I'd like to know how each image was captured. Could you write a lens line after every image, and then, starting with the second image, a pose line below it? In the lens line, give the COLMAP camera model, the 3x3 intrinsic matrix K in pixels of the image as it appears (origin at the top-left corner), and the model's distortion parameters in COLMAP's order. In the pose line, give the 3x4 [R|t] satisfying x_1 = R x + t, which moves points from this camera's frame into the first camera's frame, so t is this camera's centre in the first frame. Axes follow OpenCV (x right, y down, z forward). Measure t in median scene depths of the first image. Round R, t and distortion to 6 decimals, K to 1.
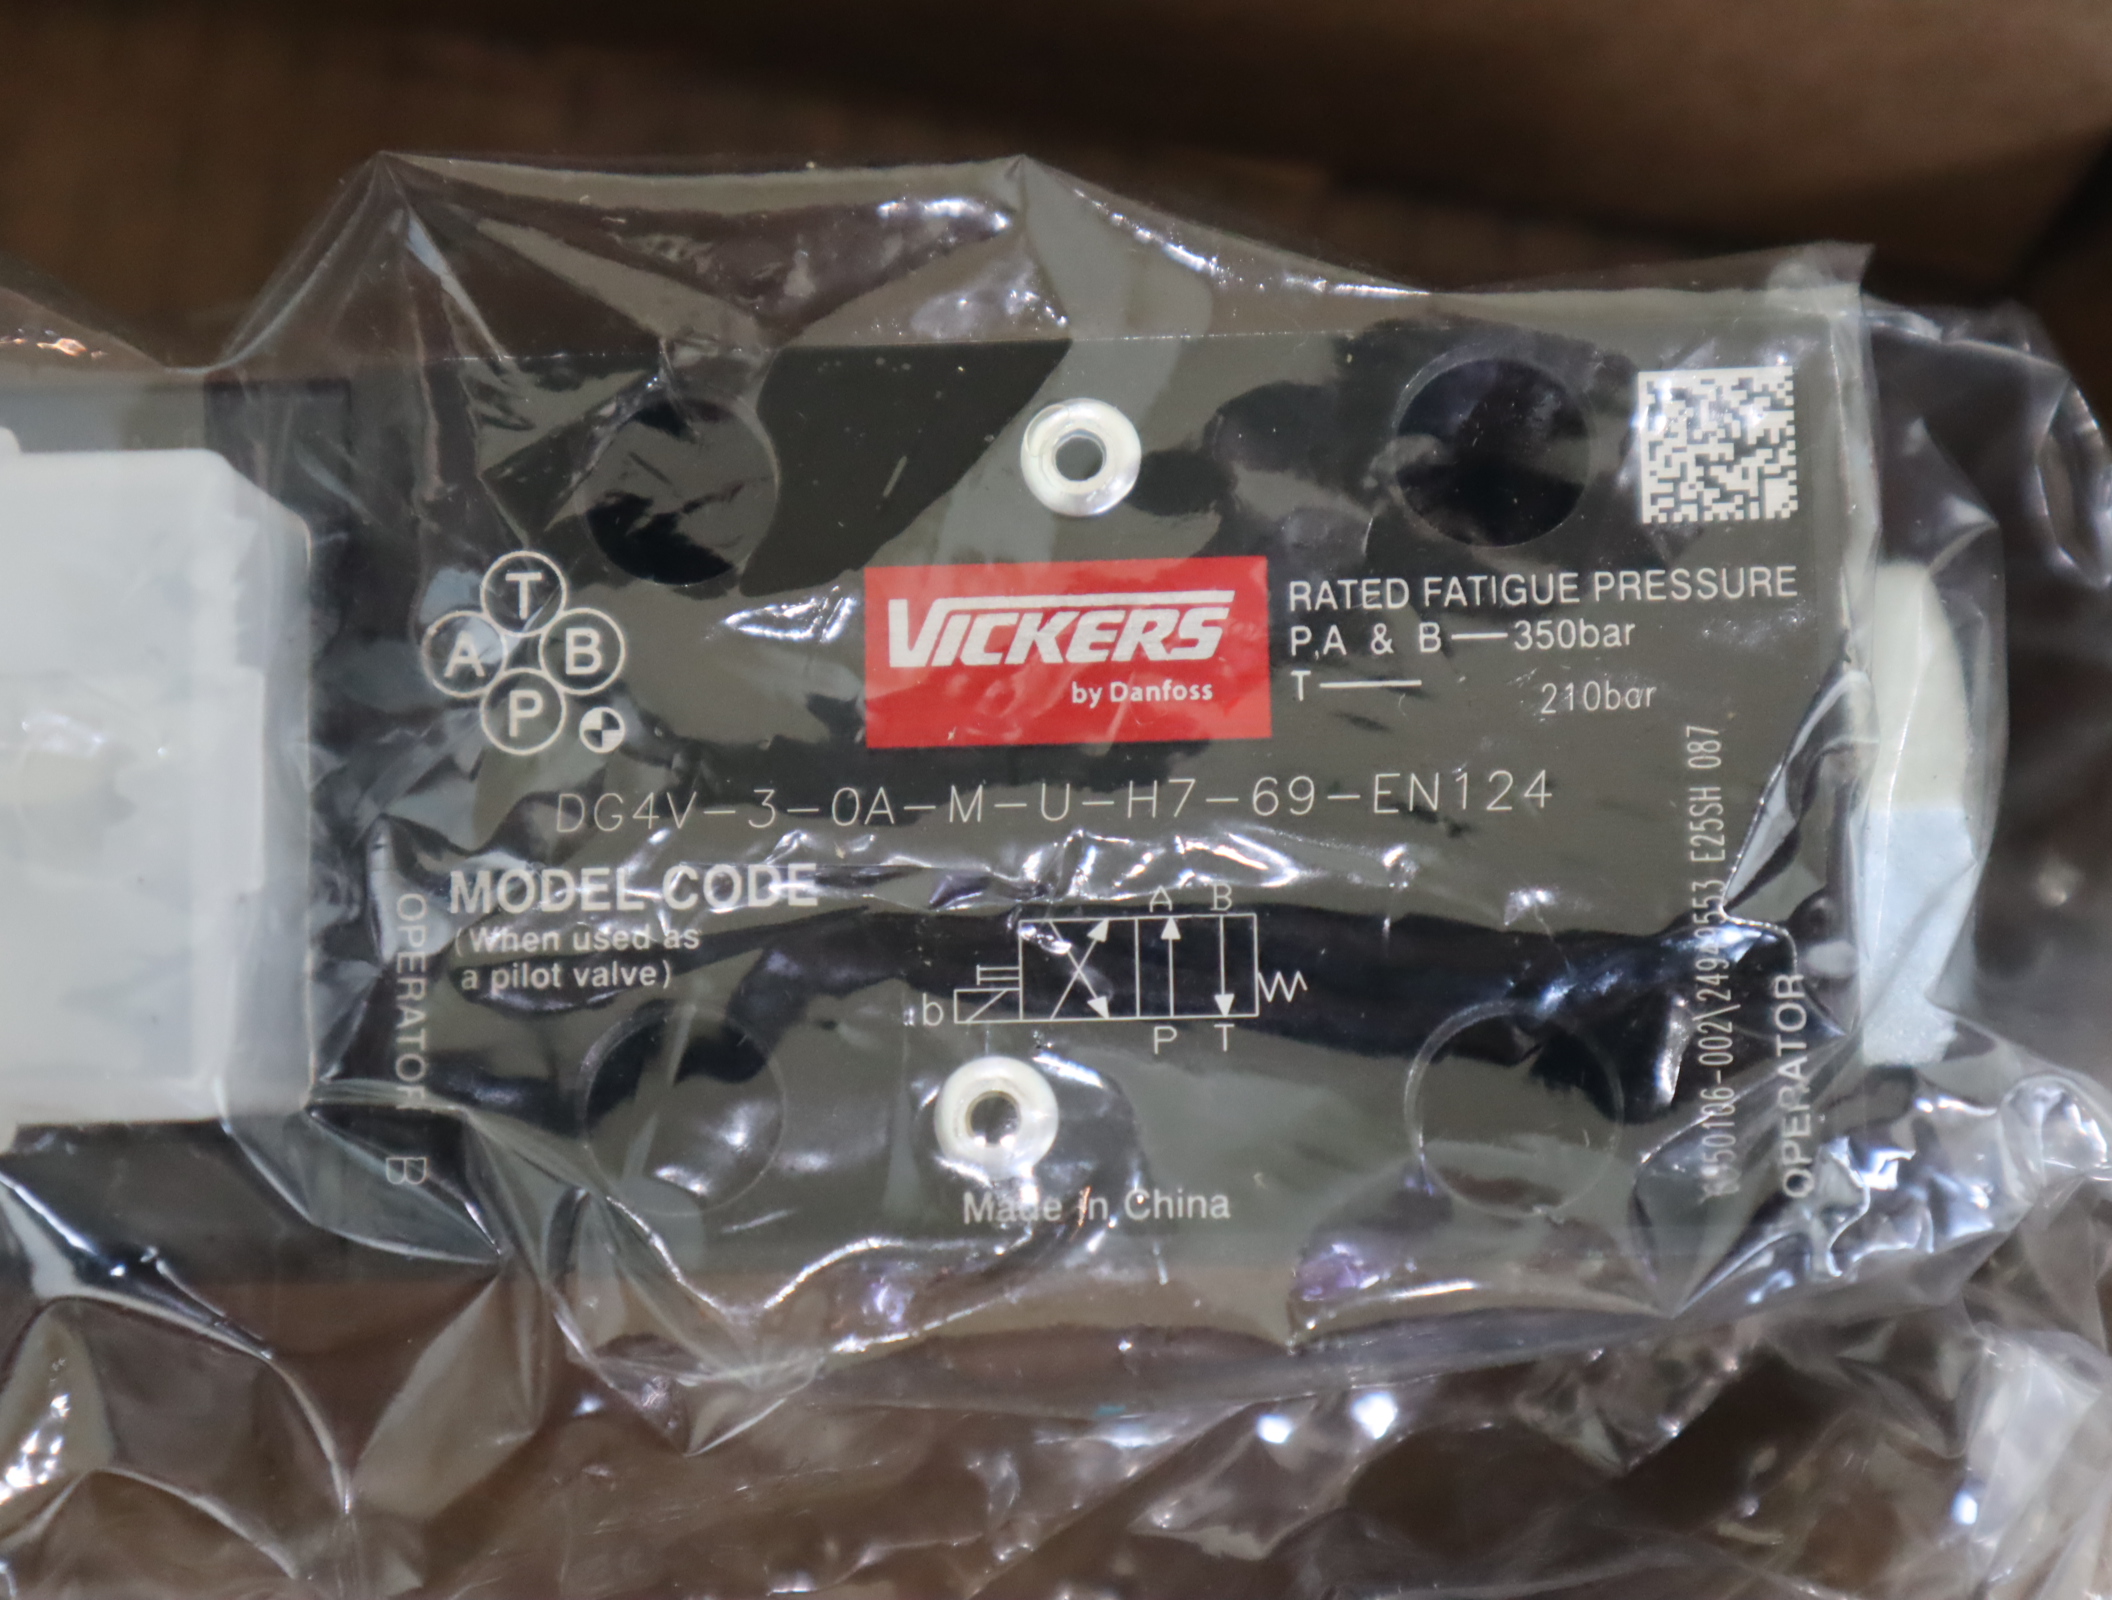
lens RADIAL K [[3676.7, 0, 875.9], [0, 3676.7, 800.4], [0, 0, 1]] dist [0.277503, -0.068849]
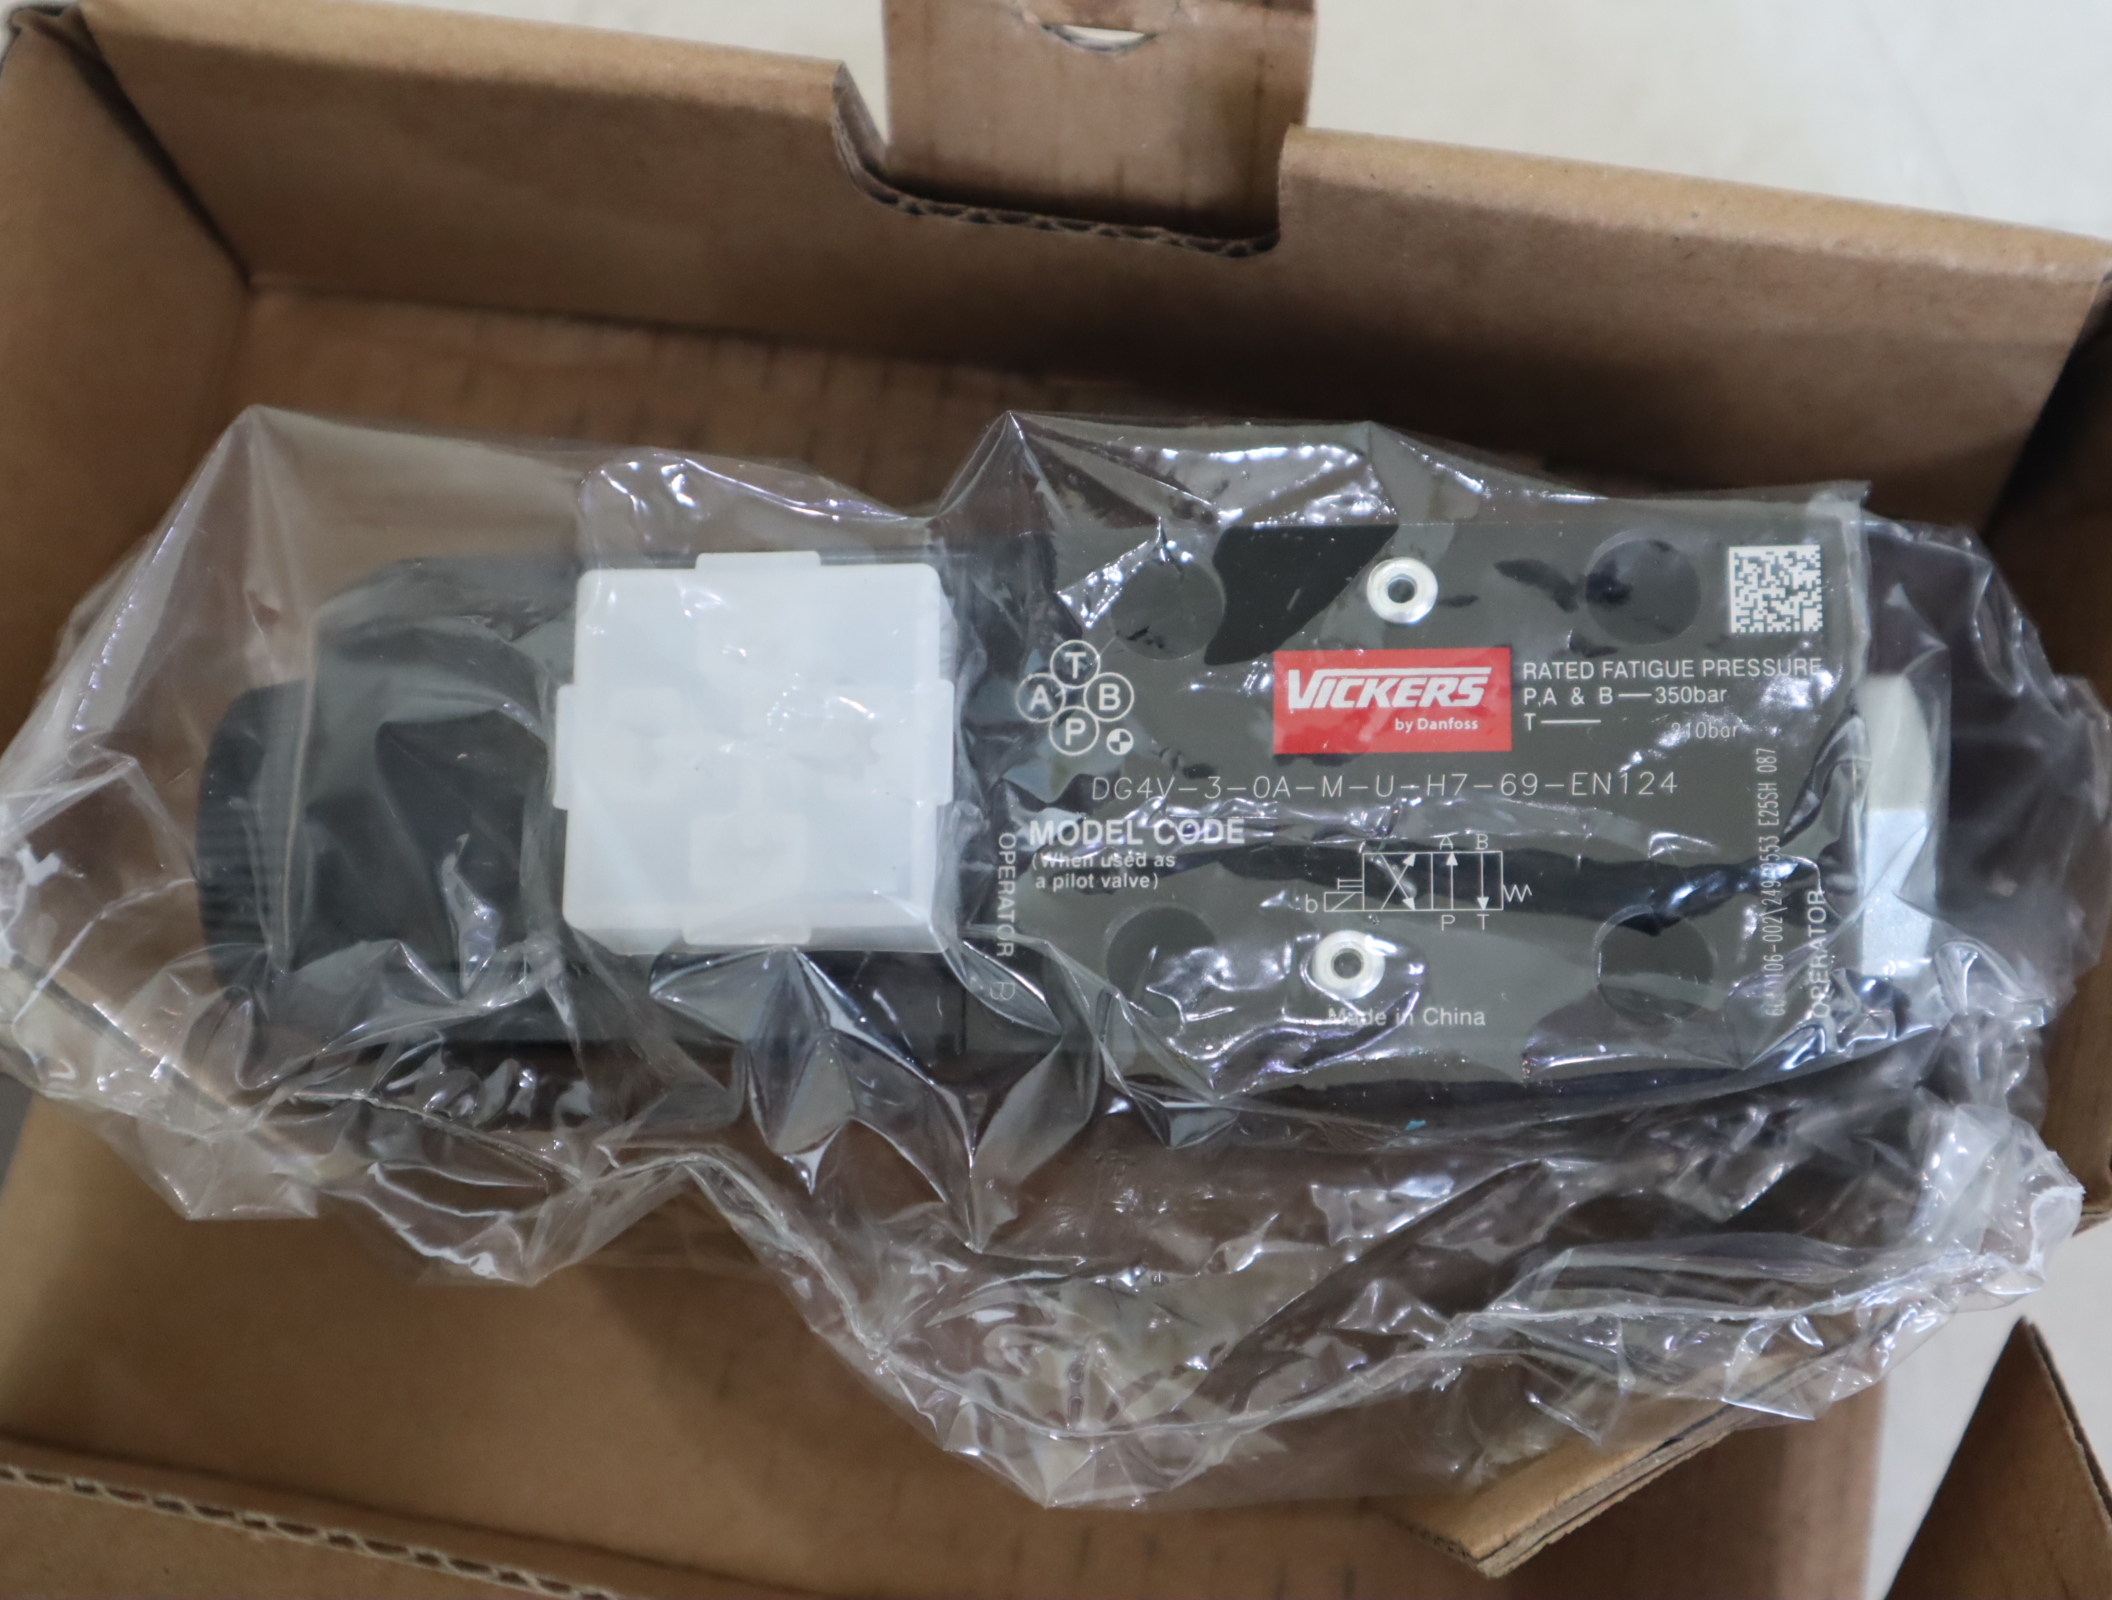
lens RADIAL K [[3709.1, 0, 1056.0], [0, 3709.1, 800.0], [0, 0, 1]] dist [0.616317, 0.008243]
pose [[0.999676, 0.024601, -0.006480, -0.093588], [-0.025218, 0.991868, -0.124745, 0.228726], [0.003358, 0.124868, 0.992168, -0.730420]]
